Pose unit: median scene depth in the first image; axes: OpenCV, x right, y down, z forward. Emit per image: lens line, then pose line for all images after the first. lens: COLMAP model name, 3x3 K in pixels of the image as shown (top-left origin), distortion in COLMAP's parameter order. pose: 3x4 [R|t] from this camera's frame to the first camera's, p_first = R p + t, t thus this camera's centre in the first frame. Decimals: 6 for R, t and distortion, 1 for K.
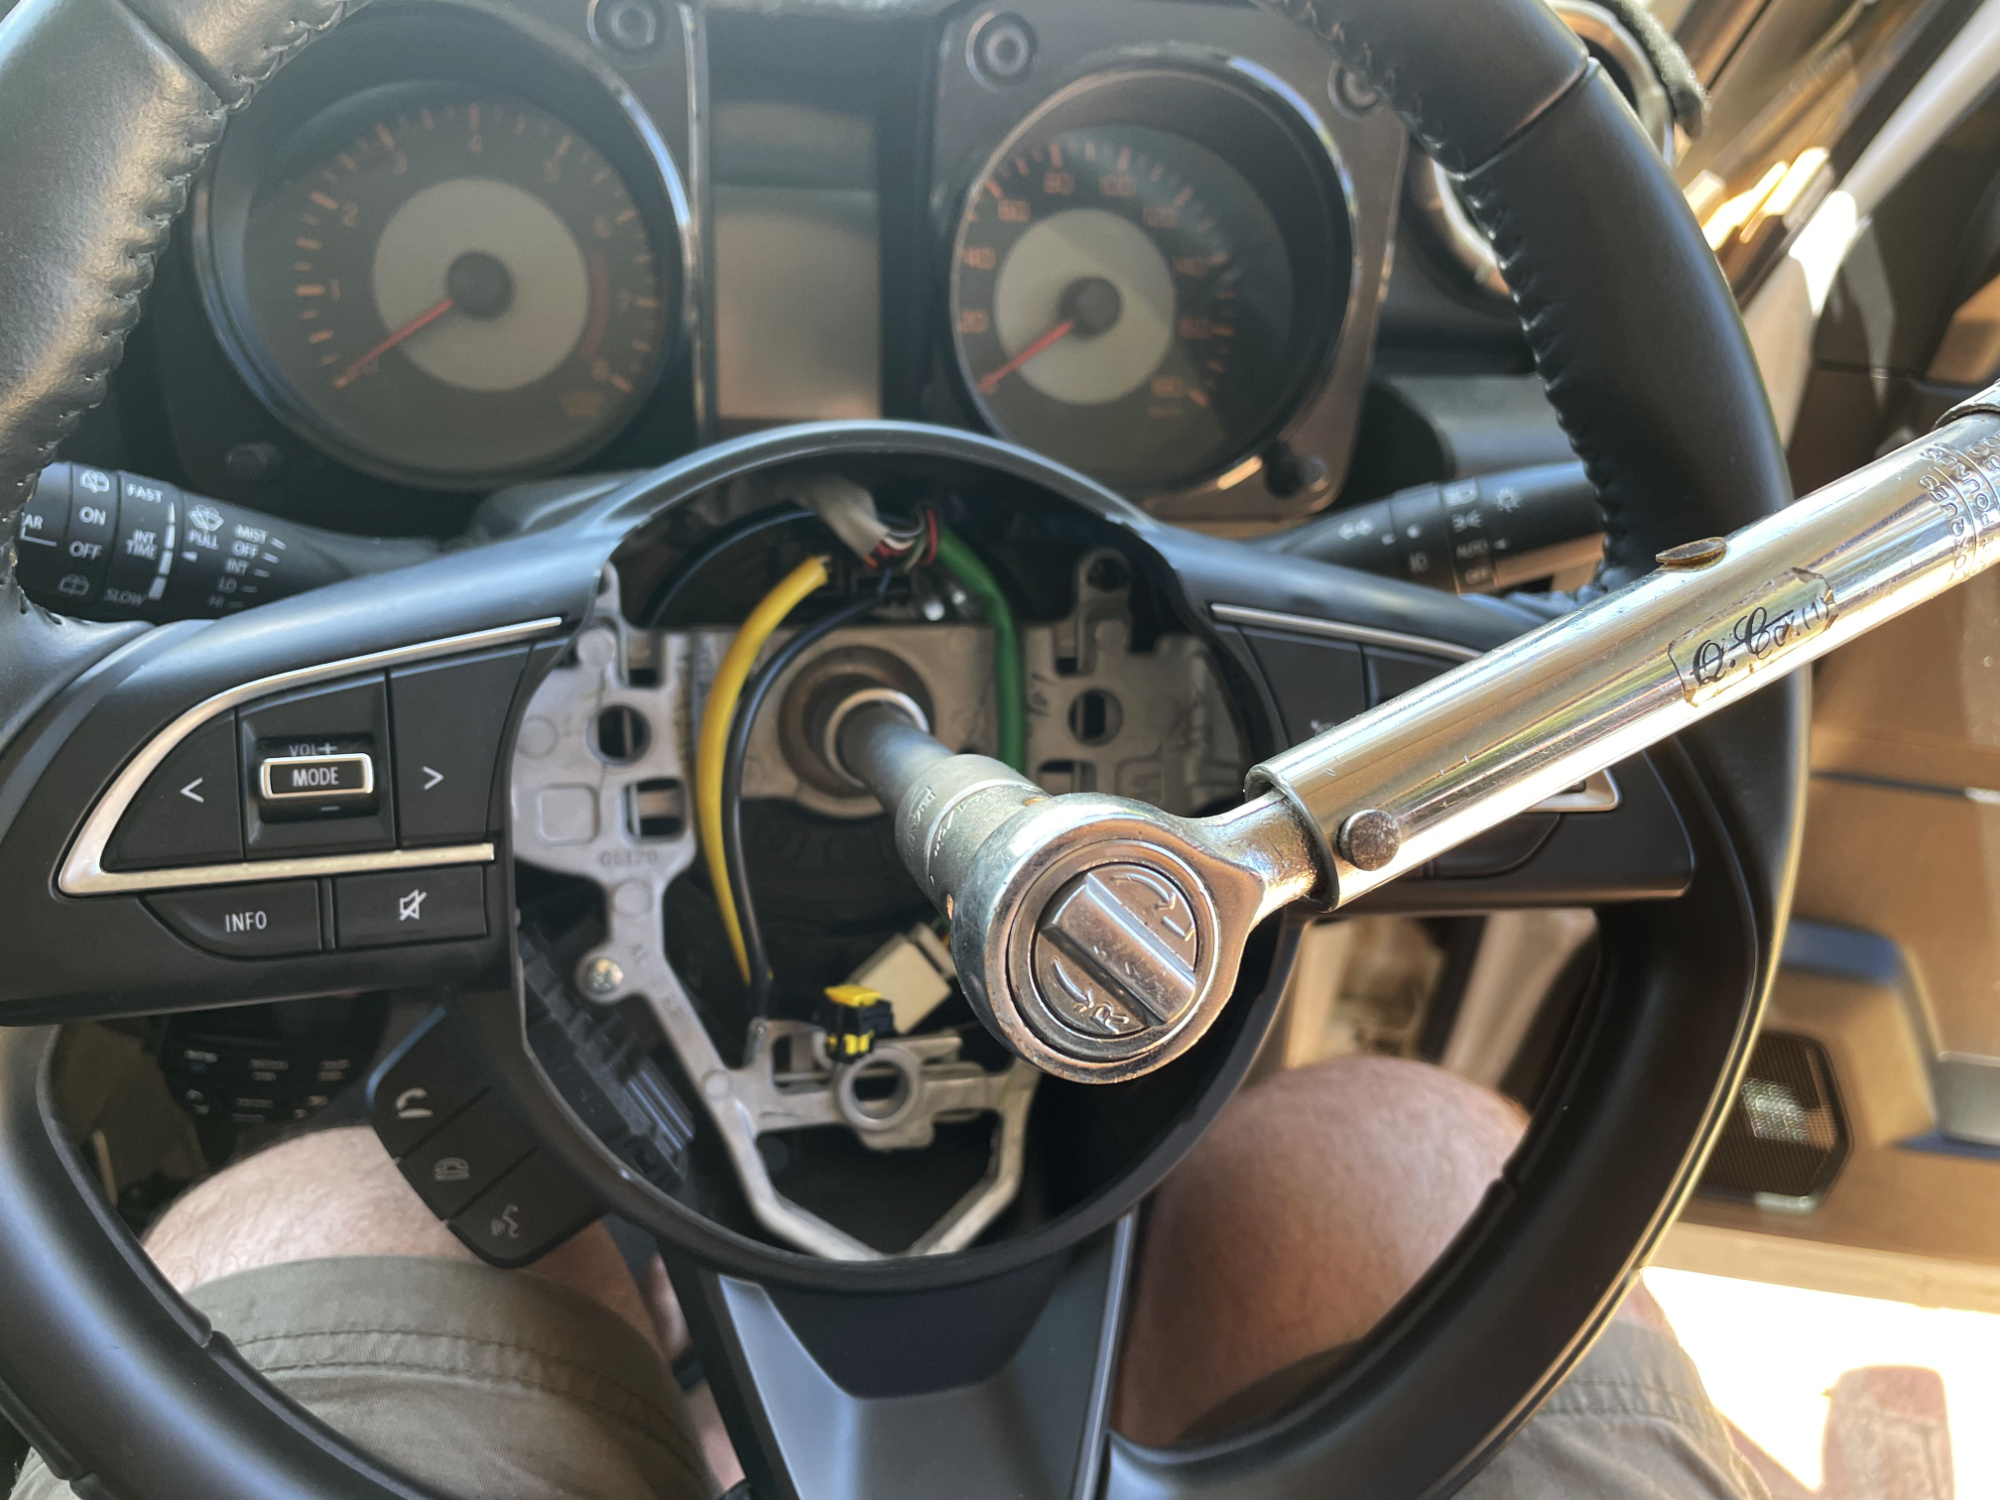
lens RADIAL K [[1553.6, 0, 1000.0], [0, 1553.6, 750.0], [0, 0, 1]] dist [-0.008823, -0.009396]
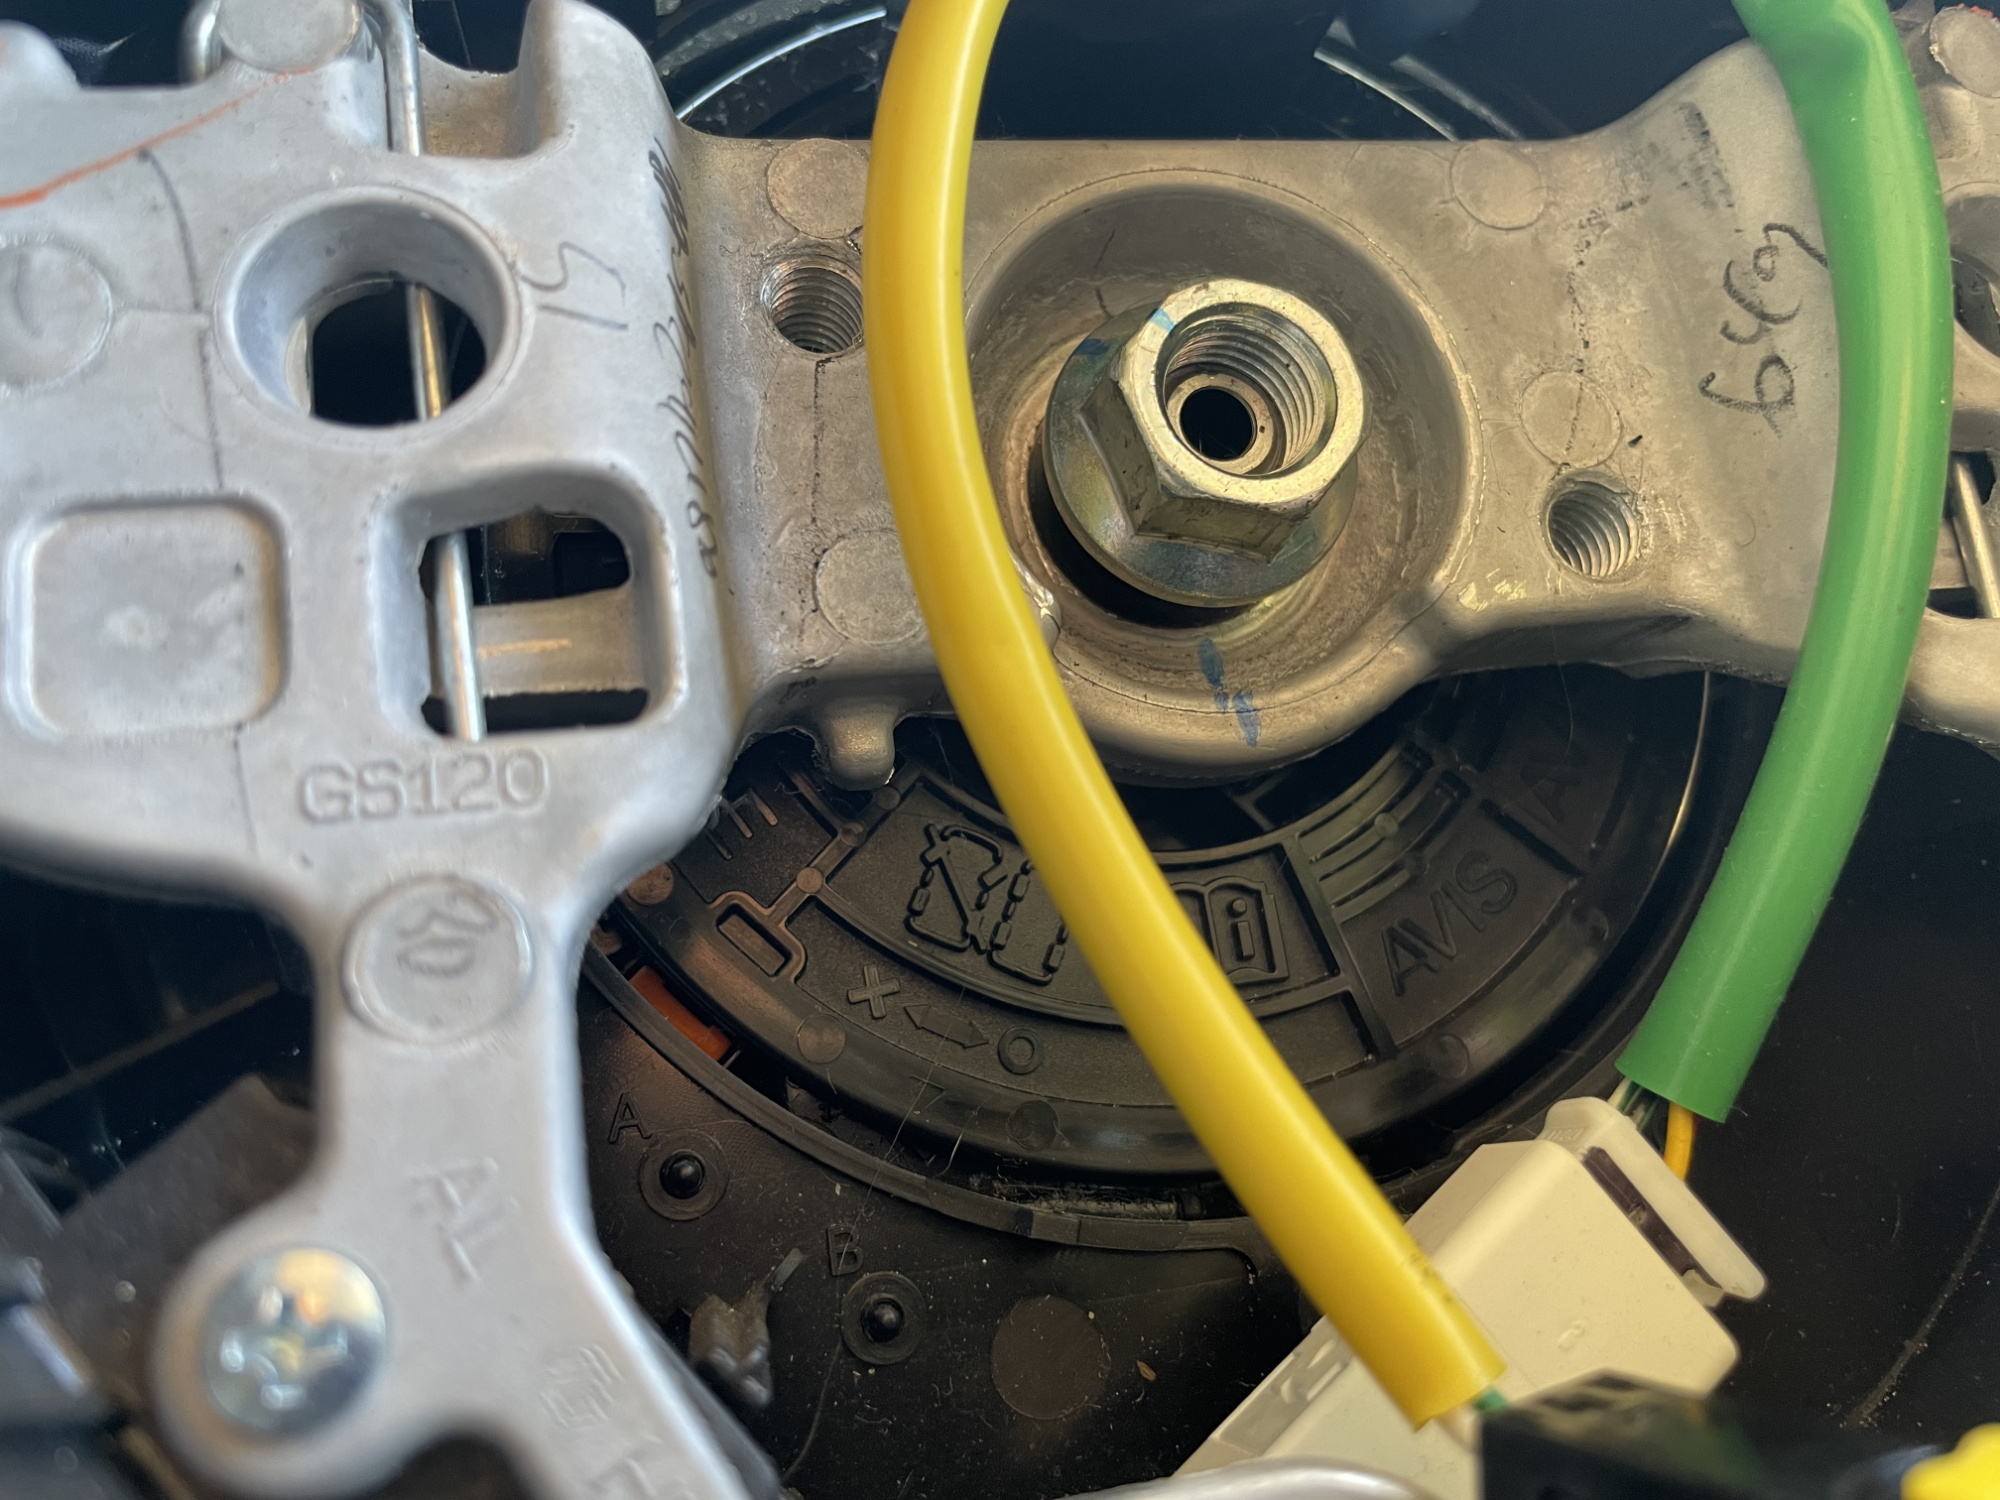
lens RADIAL K [[1583.7, 0, 1000.0], [0, 1583.7, 750.0], [0, 0, 1]] dist [0.054396, -0.144622]
pose [[0.991167, -0.132227, -0.010193, -0.158343], [0.120797, 0.931864, -0.342108, 0.162034], [0.054735, 0.337855, 0.939605, 0.818093]]
